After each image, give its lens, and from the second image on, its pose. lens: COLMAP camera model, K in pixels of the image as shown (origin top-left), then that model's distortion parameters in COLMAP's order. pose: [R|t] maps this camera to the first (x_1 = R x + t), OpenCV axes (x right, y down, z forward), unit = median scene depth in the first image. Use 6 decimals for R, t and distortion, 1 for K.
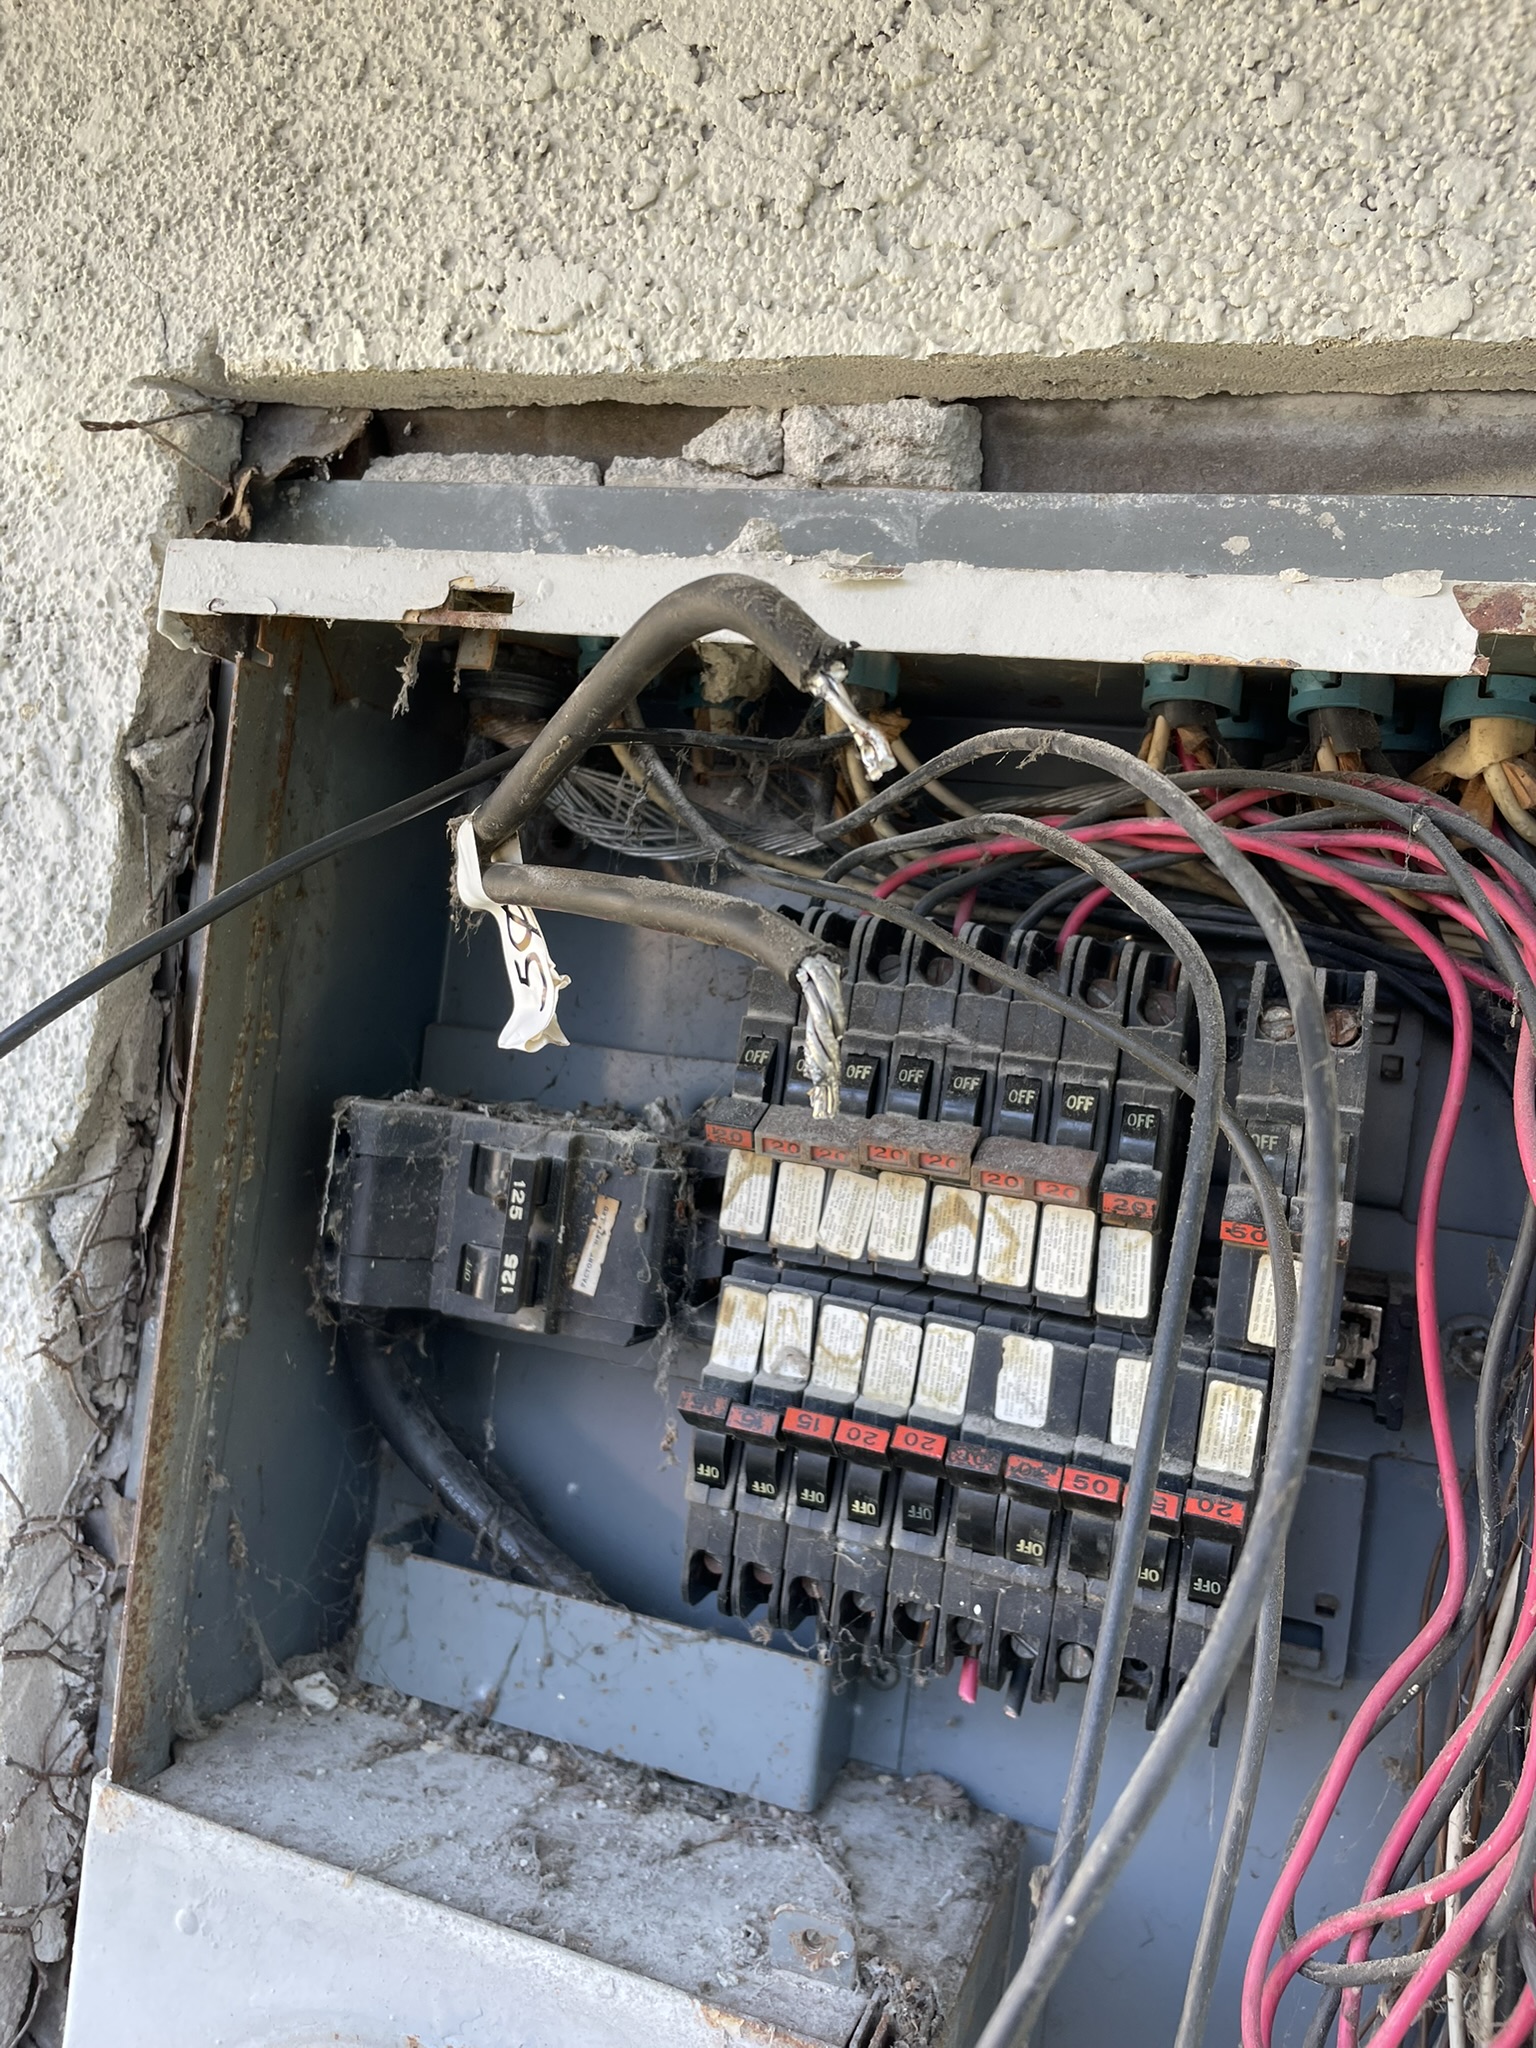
lens RADIAL K [[1545.6, 0, 775.0], [0, 1545.6, 1017.6], [0, 0, 1]] dist [0.056979, -0.084256]
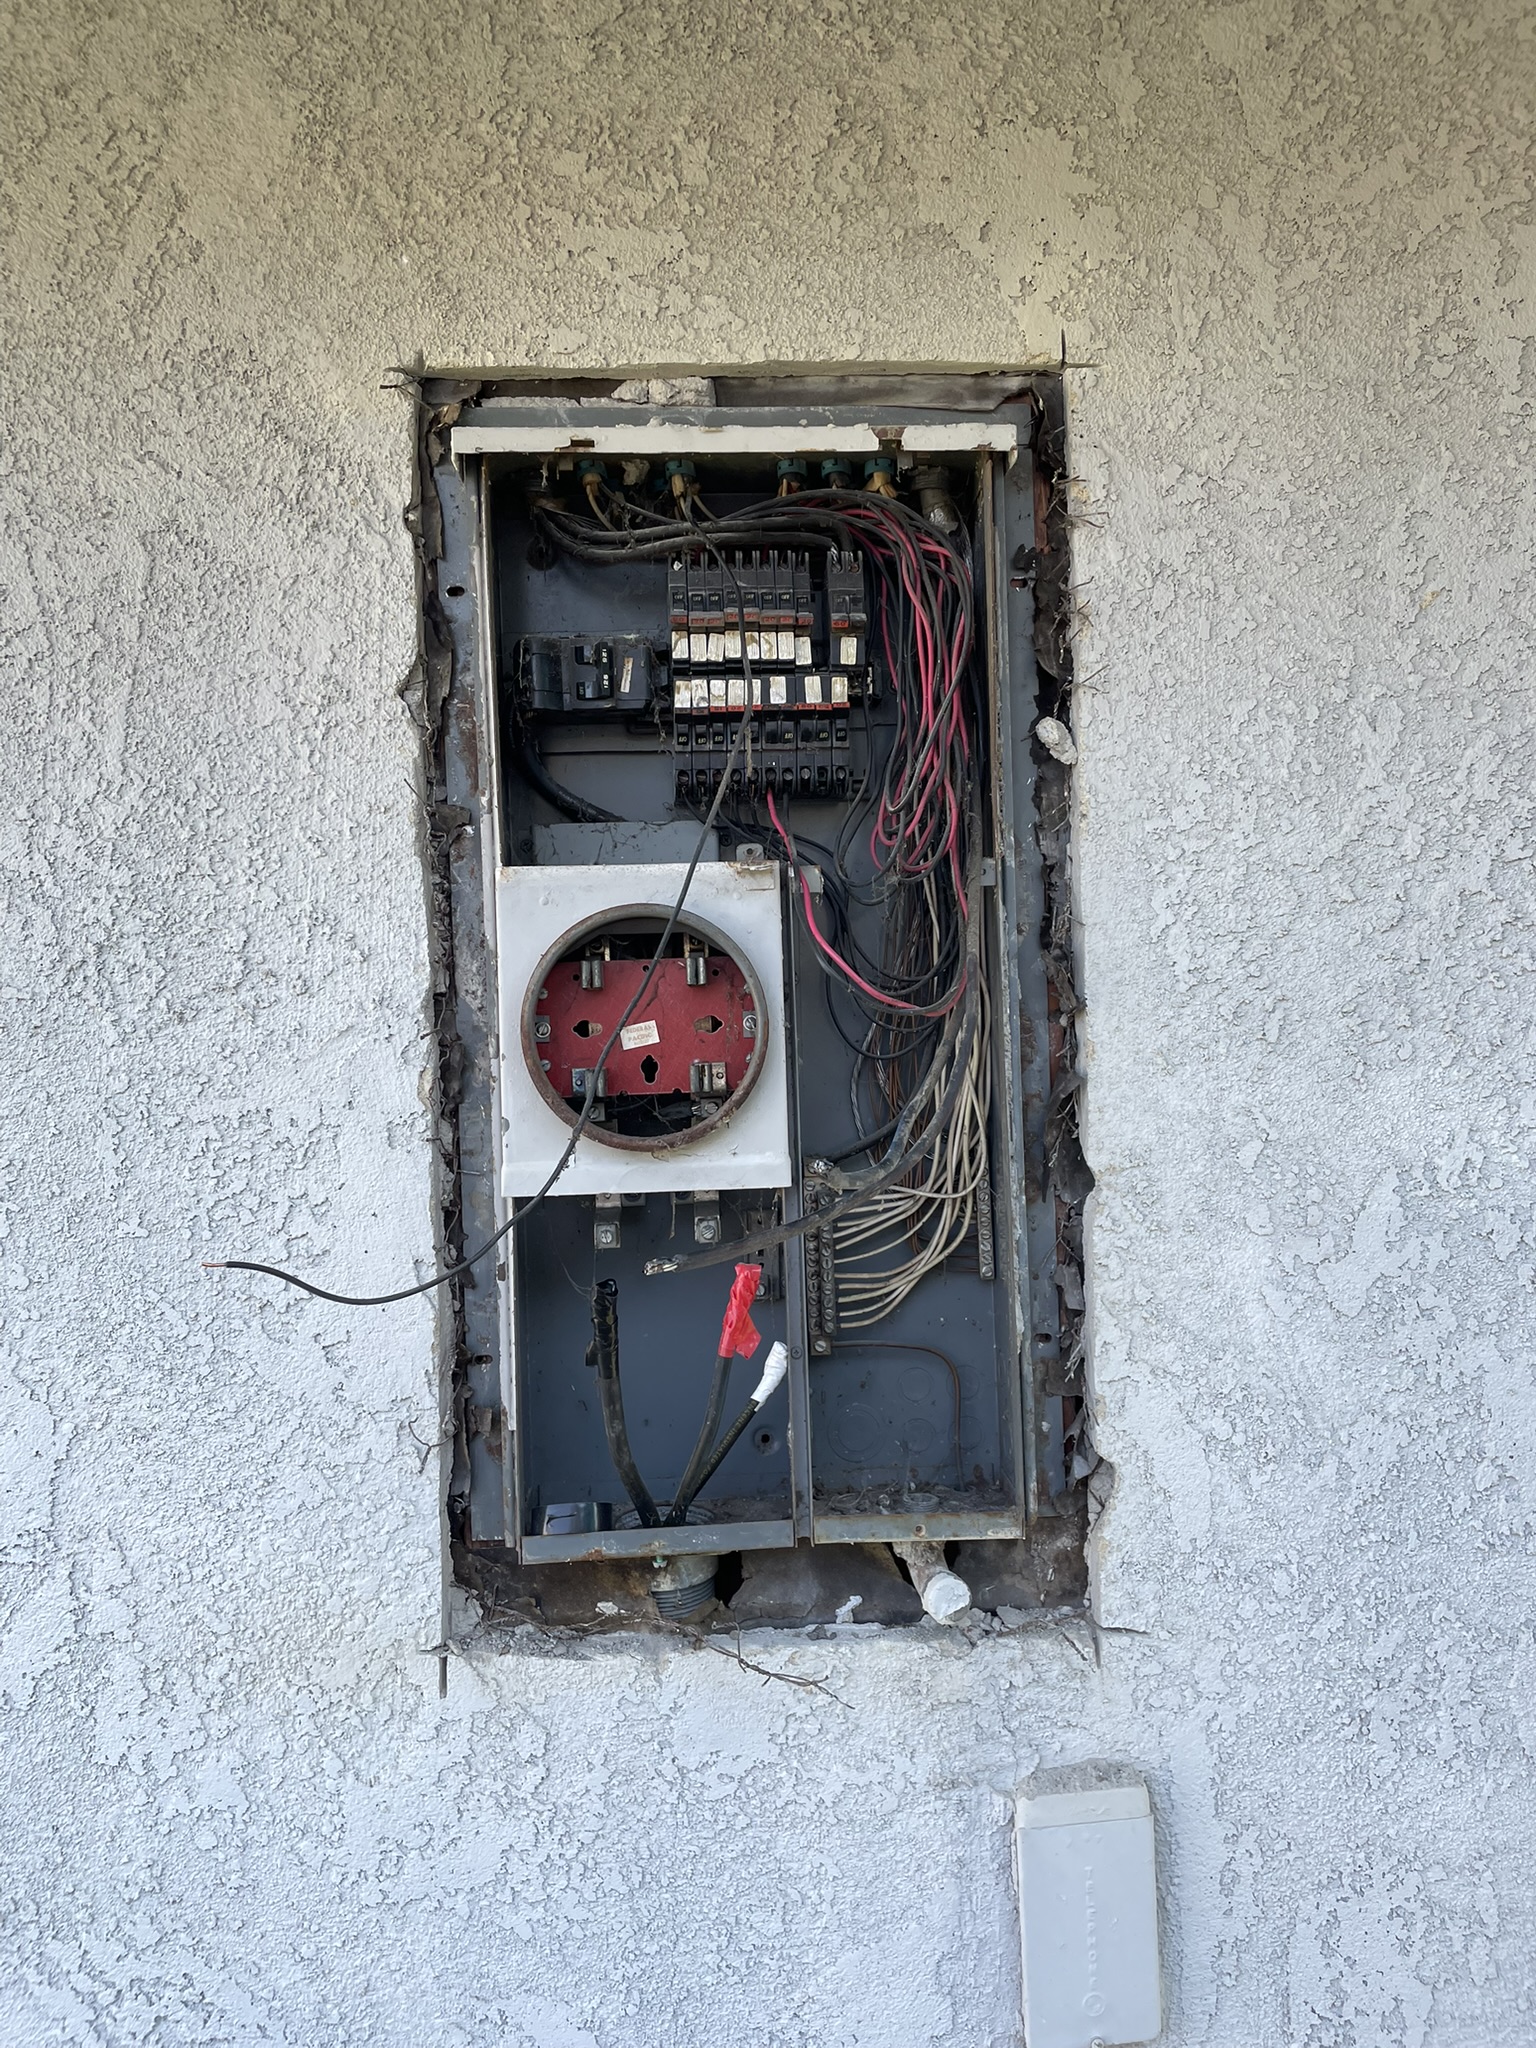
lens RADIAL K [[1545.6, 0, 751.7], [0, 1545.6, 1013.8], [0, 0, 1]] dist [0.056979, -0.084256]
pose [[0.911174, -0.158587, 0.380278, -1.172658], [0.150335, 0.987292, 0.051514, 0.698859], [-0.383615, 0.010231, 0.923437, -1.857991]]
